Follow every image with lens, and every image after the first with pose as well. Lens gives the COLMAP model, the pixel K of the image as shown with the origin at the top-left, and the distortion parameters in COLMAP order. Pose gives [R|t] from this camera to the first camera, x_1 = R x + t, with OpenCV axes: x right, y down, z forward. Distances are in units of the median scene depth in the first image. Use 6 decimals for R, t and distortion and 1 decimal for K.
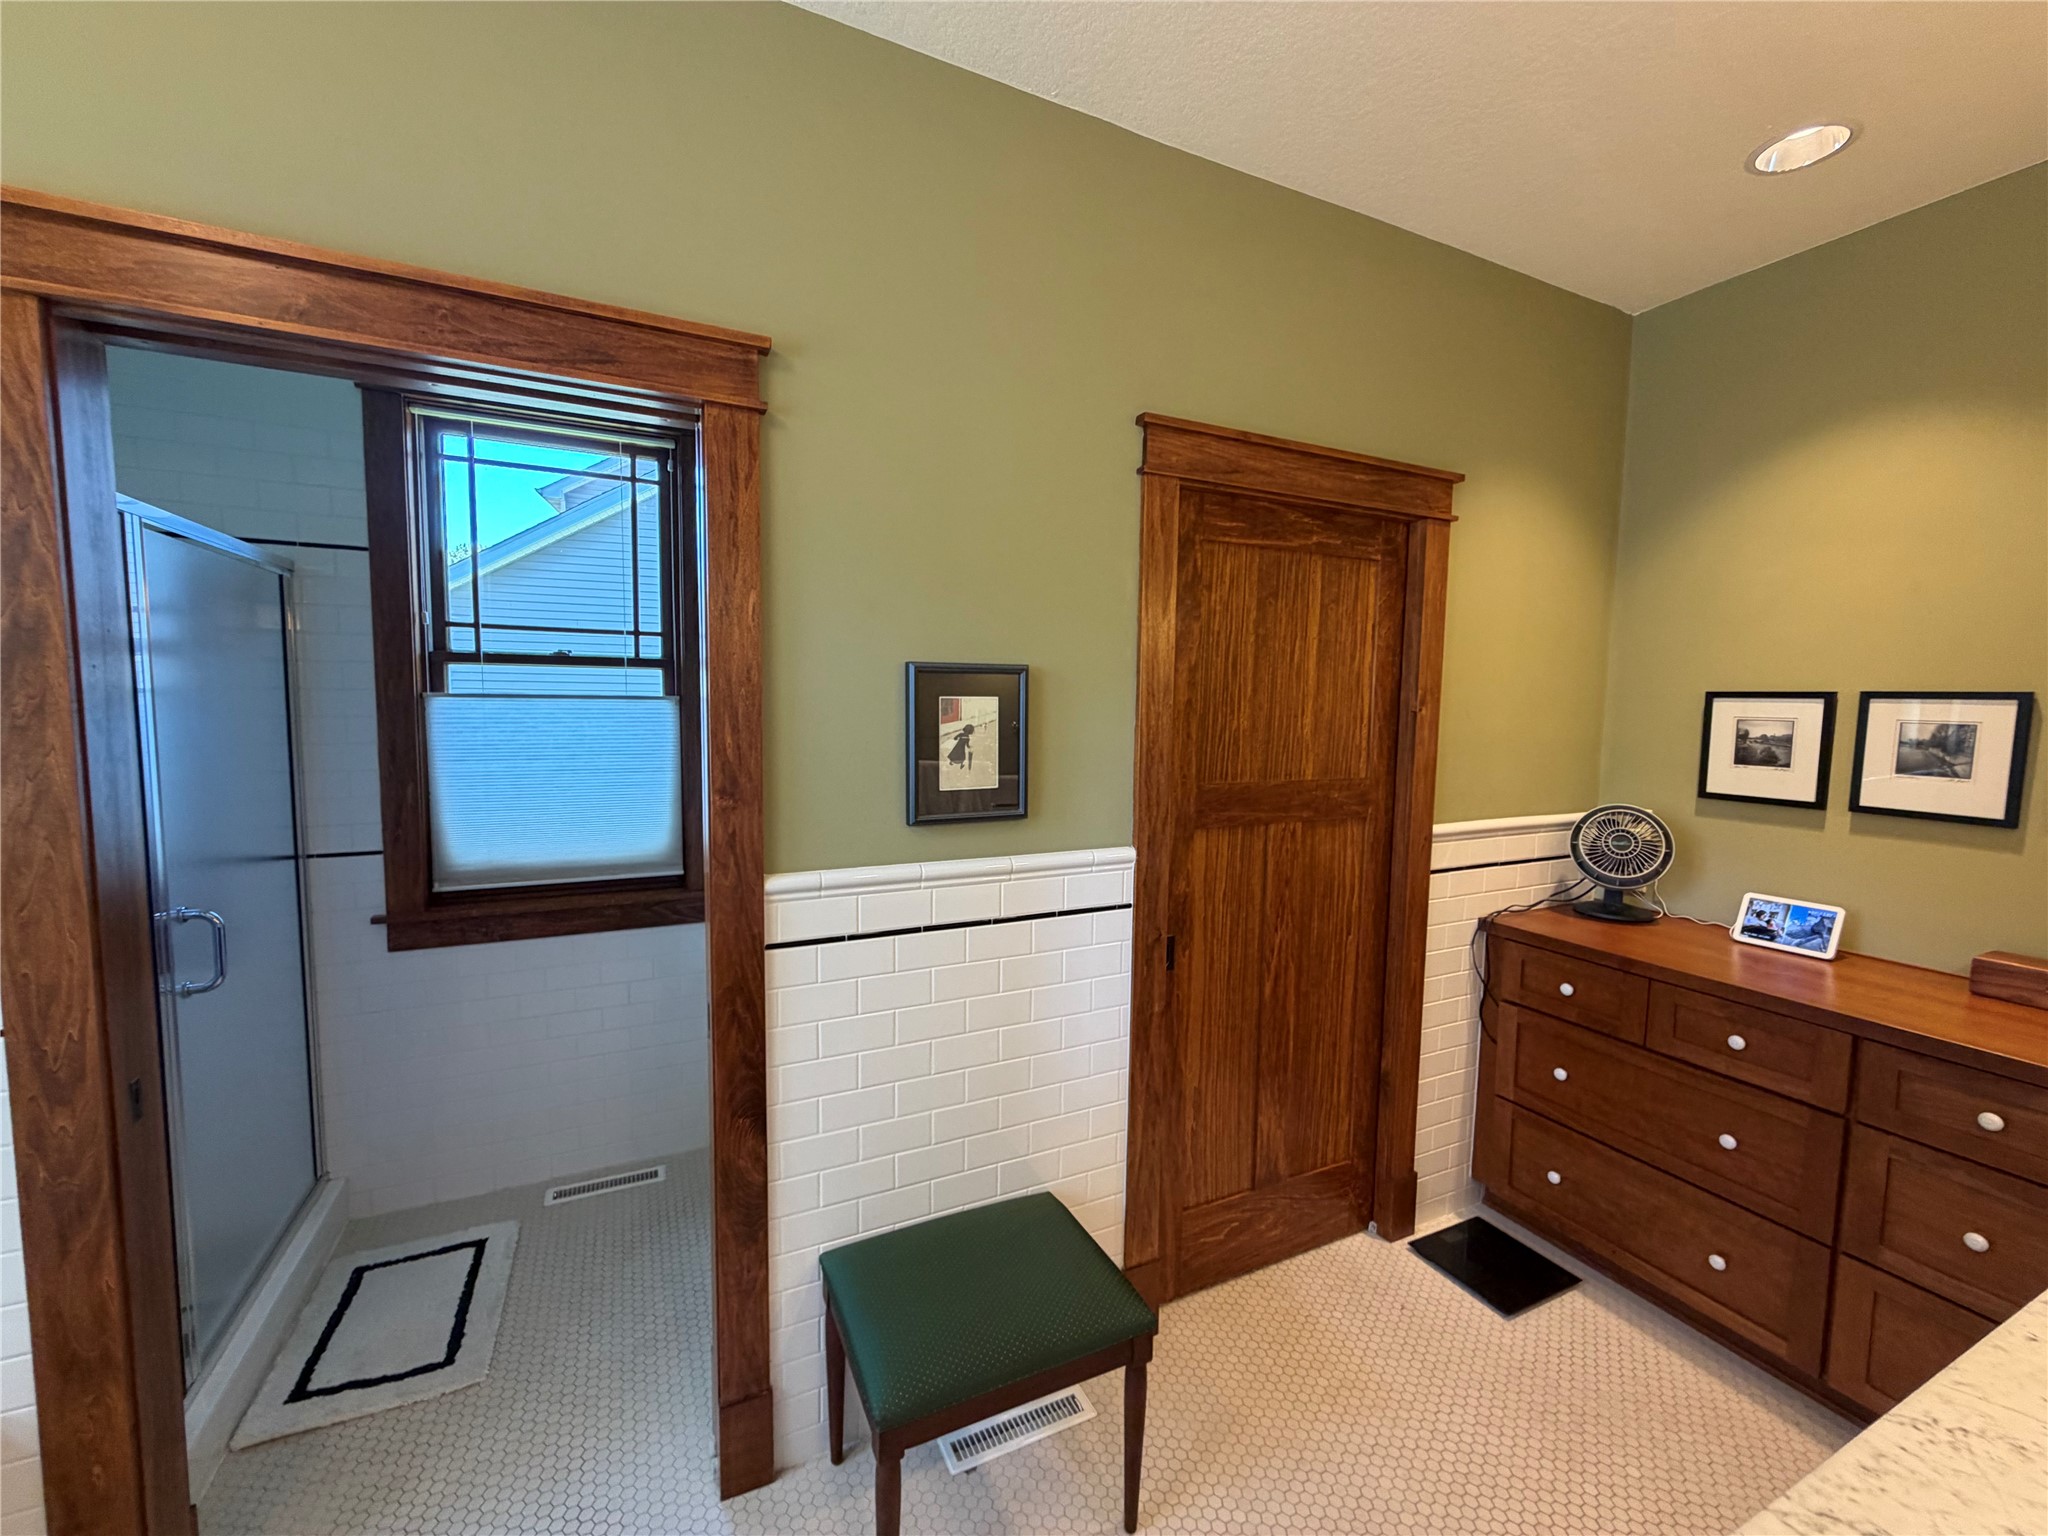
lens RADIAL K [[817.2, 0, 1019.5], [0, 817.2, 767.8], [0, 0, 1]] dist [0.000384, 0.000091]
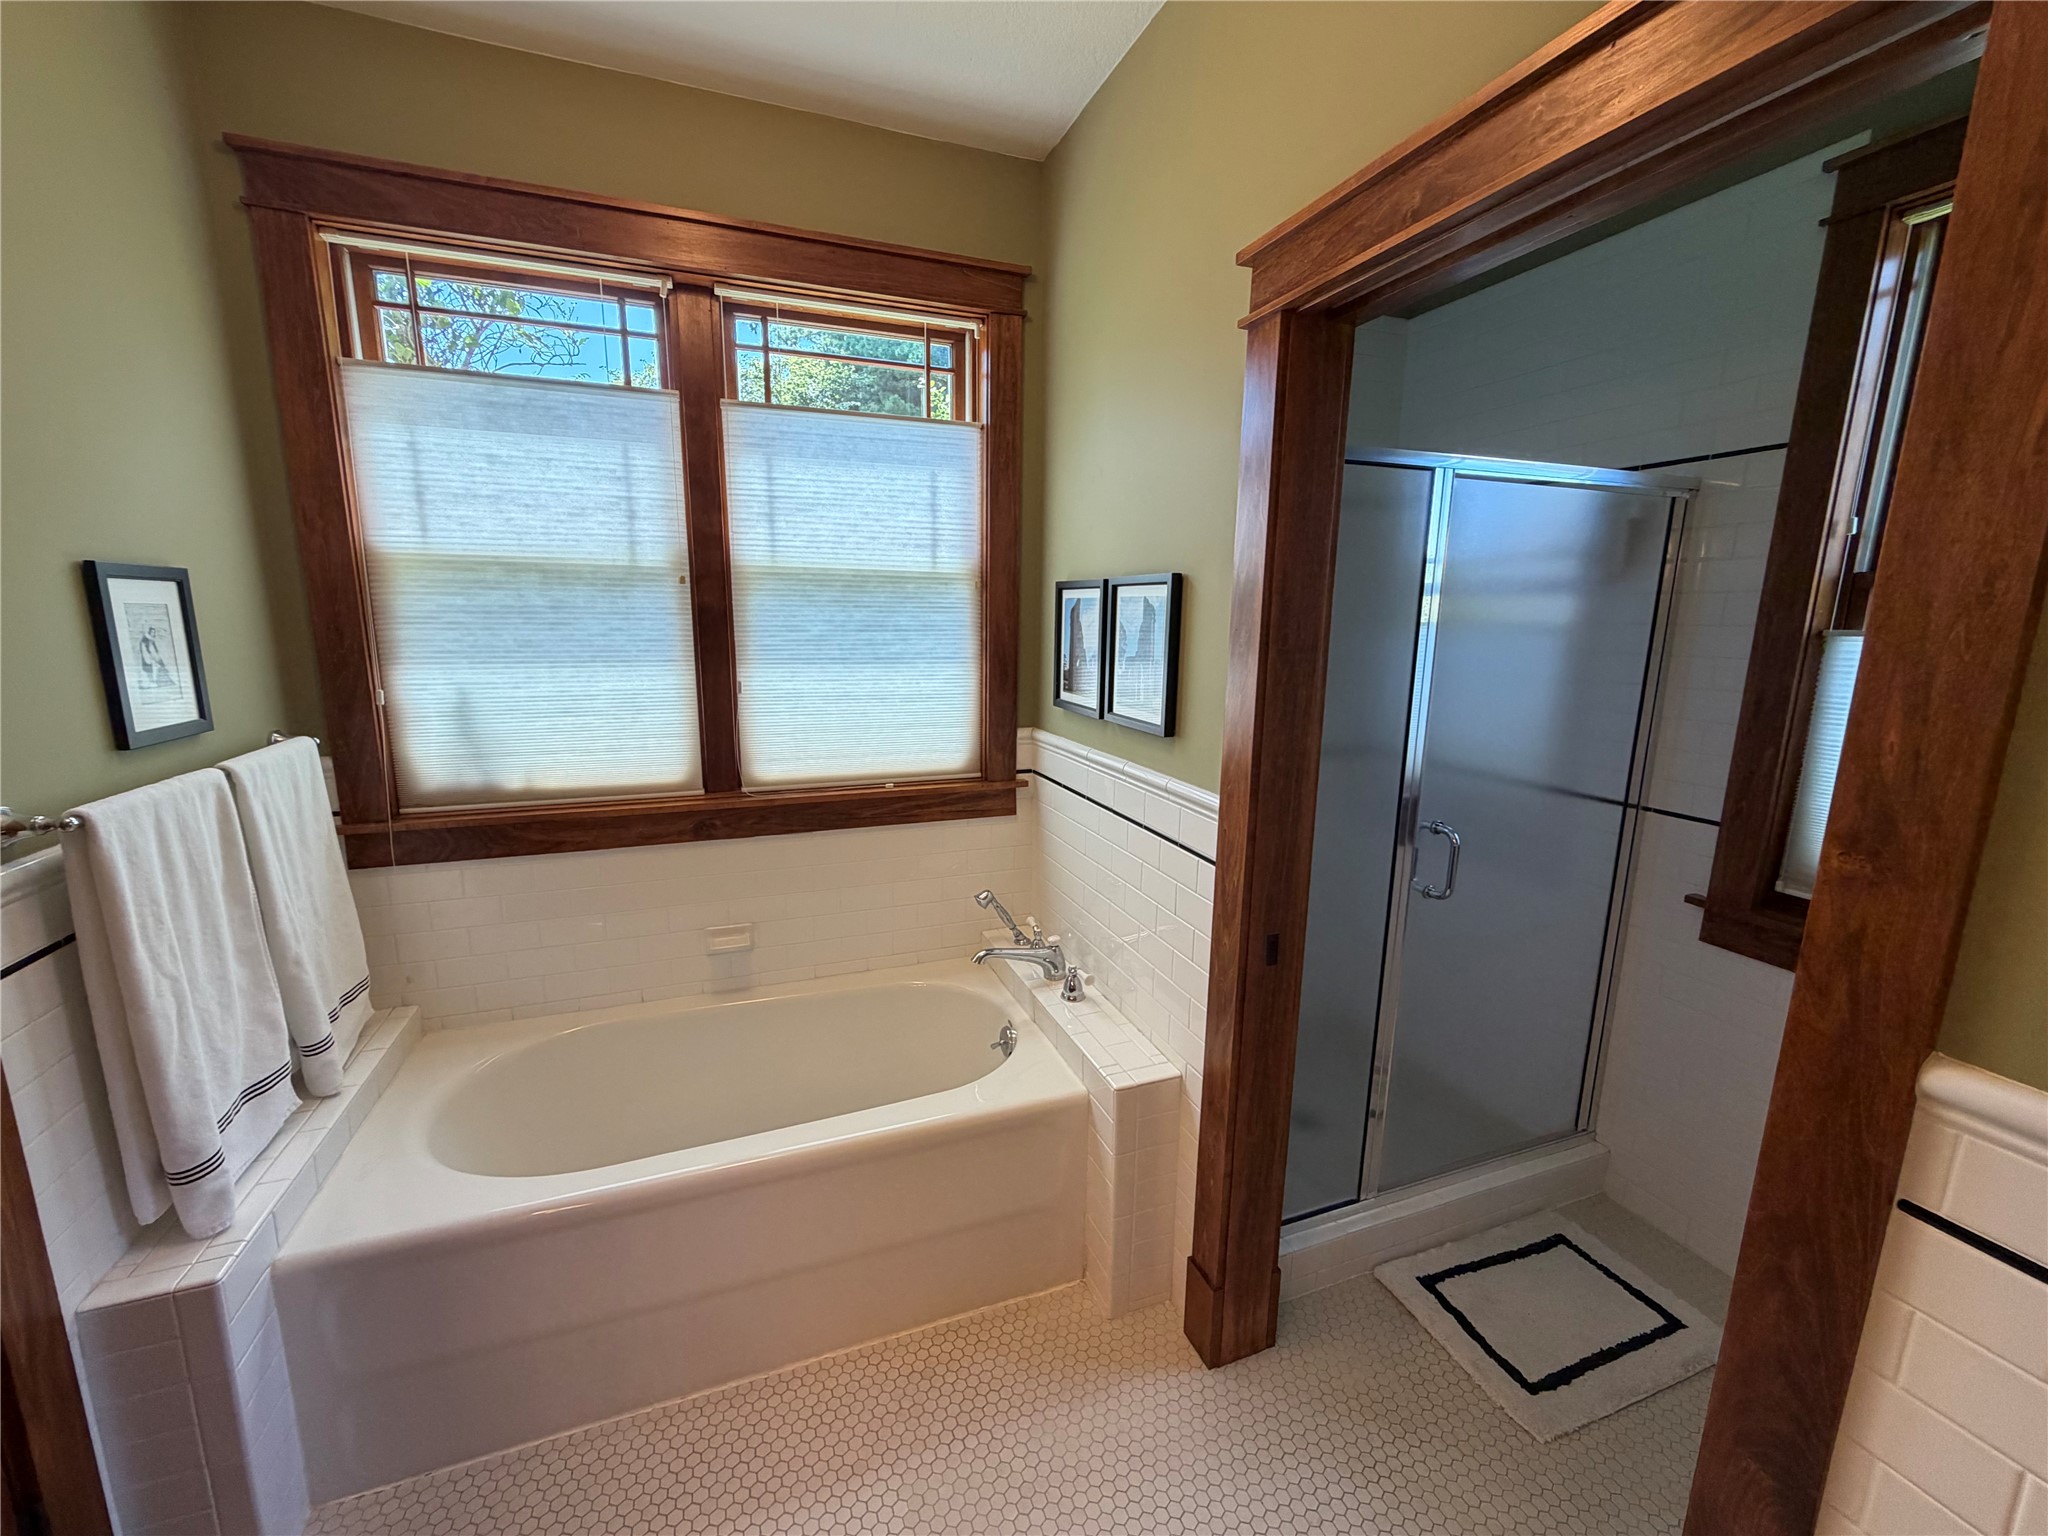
lens RADIAL K [[817.2, 0, 1010.8], [0, 817.2, 767.3], [0, 0, 1]] dist [0.000384, 0.000091]
pose [[-0.083034, 0.169928, -0.981952, 0.085472], [-0.095836, 0.979426, 0.177595, -0.031565], [0.991928, 0.108853, -0.065040, 0.334063]]
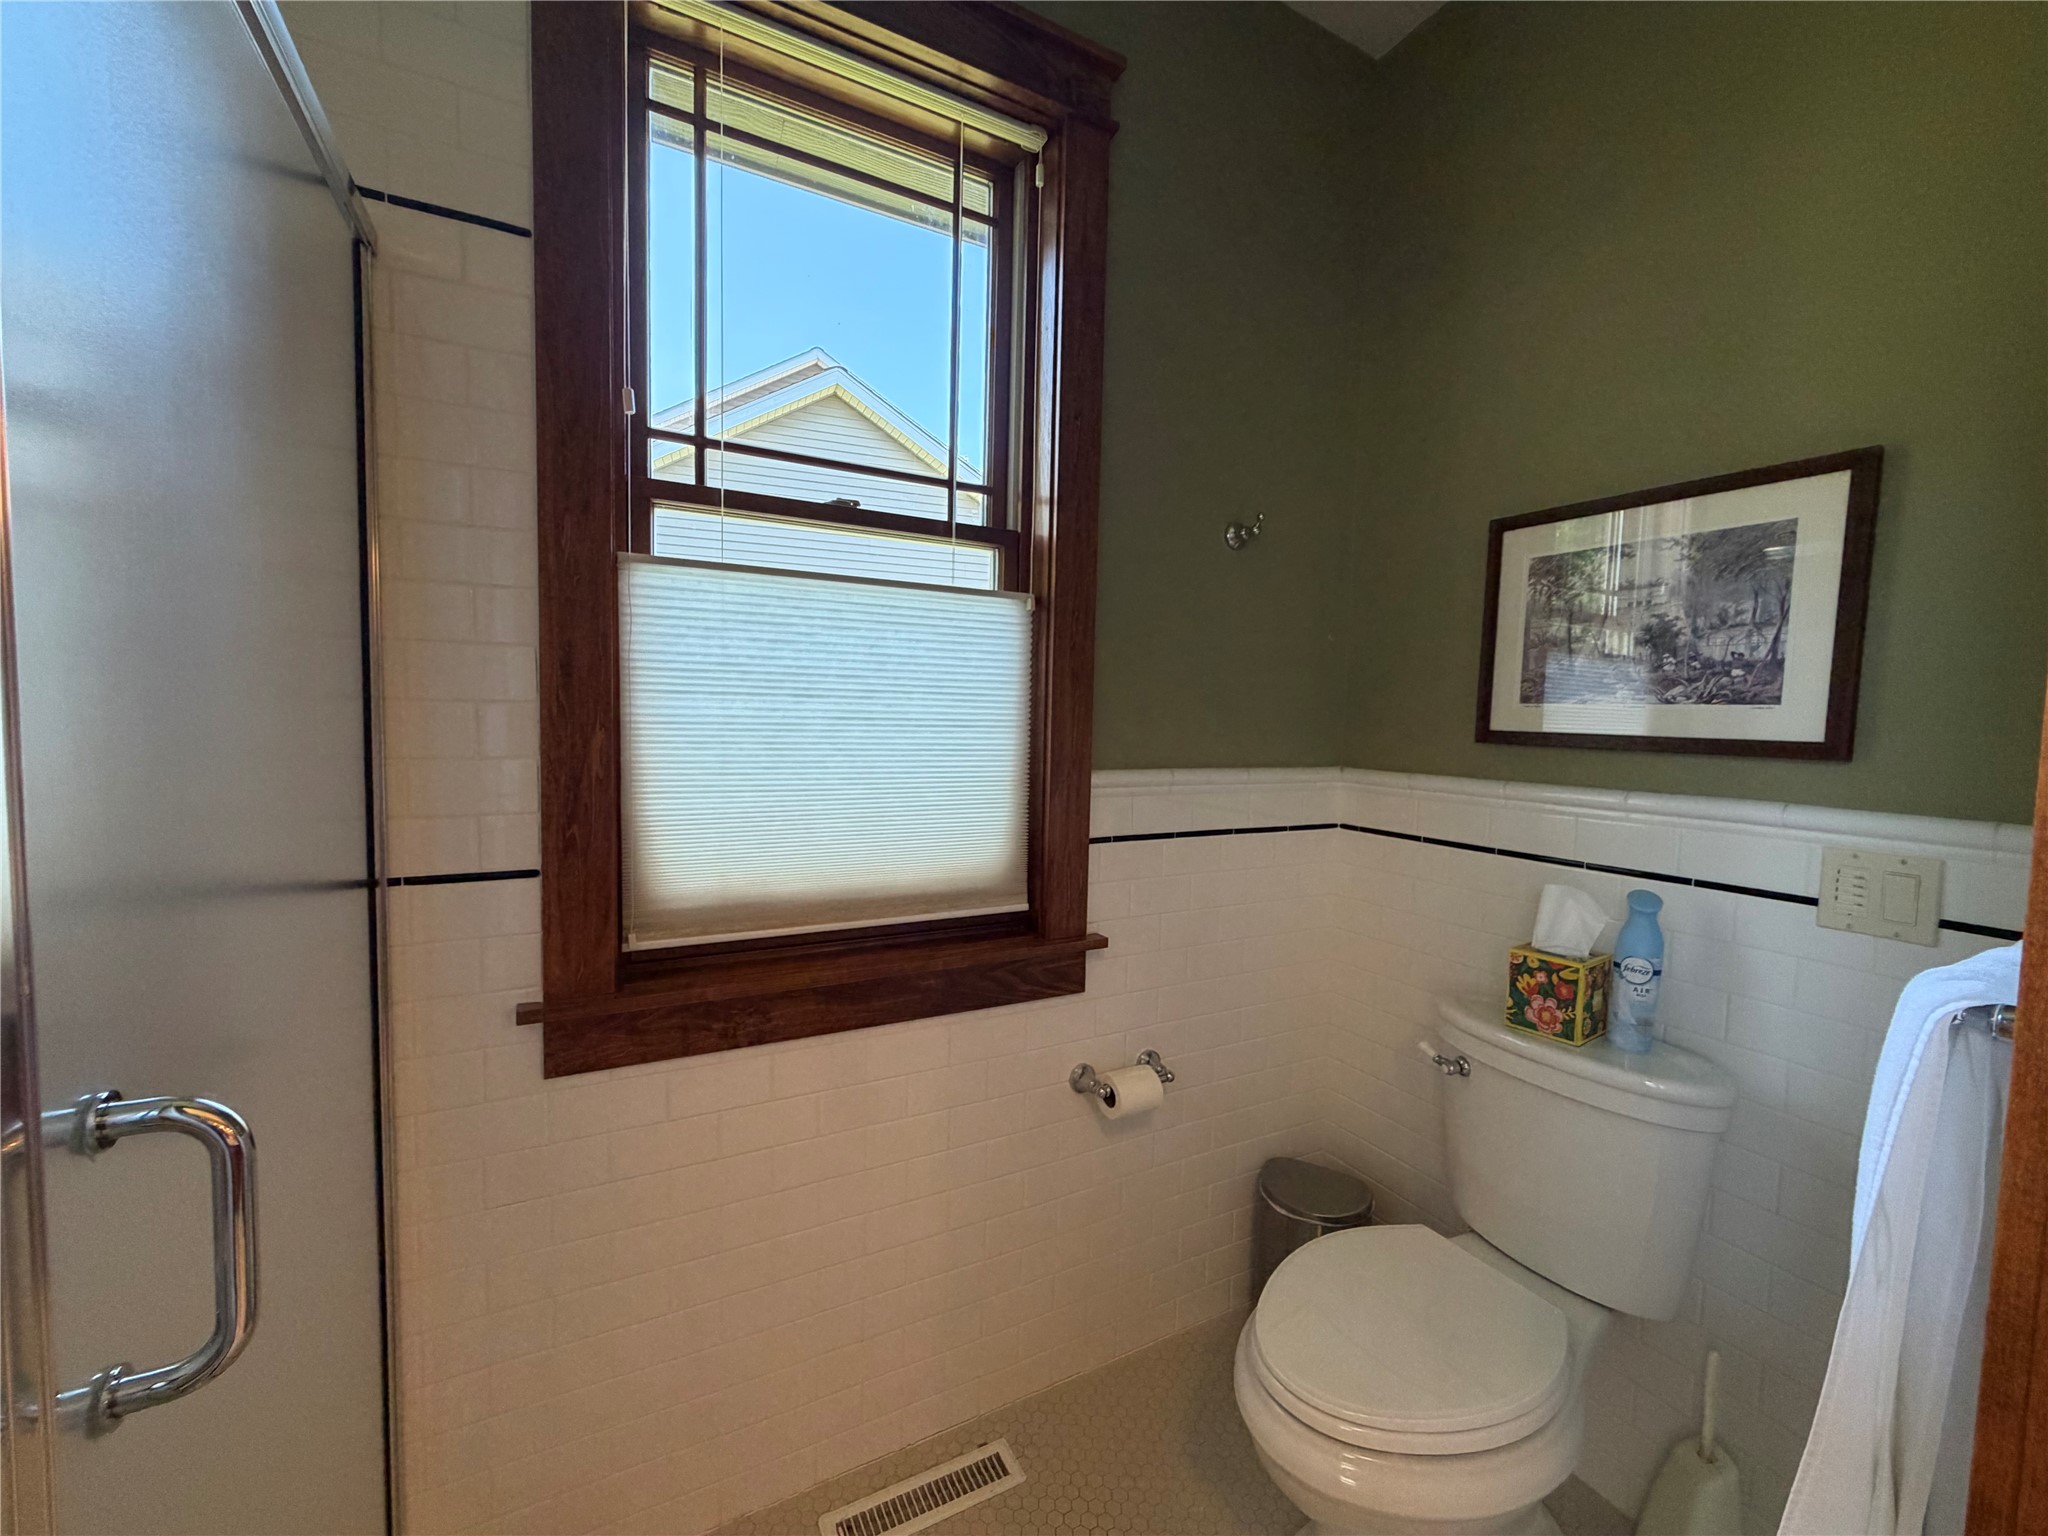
lens RADIAL K [[817.2, 0, 1009.2], [0, 817.2, 771.0], [0, 0, 1]] dist [0.000384, 0.000091]
pose [[0.999512, 0.000974, 0.031221, -0.516187], [-0.000350, 0.999800, -0.020010, 0.052426], [-0.031234, 0.019989, 0.999312, 0.506301]]
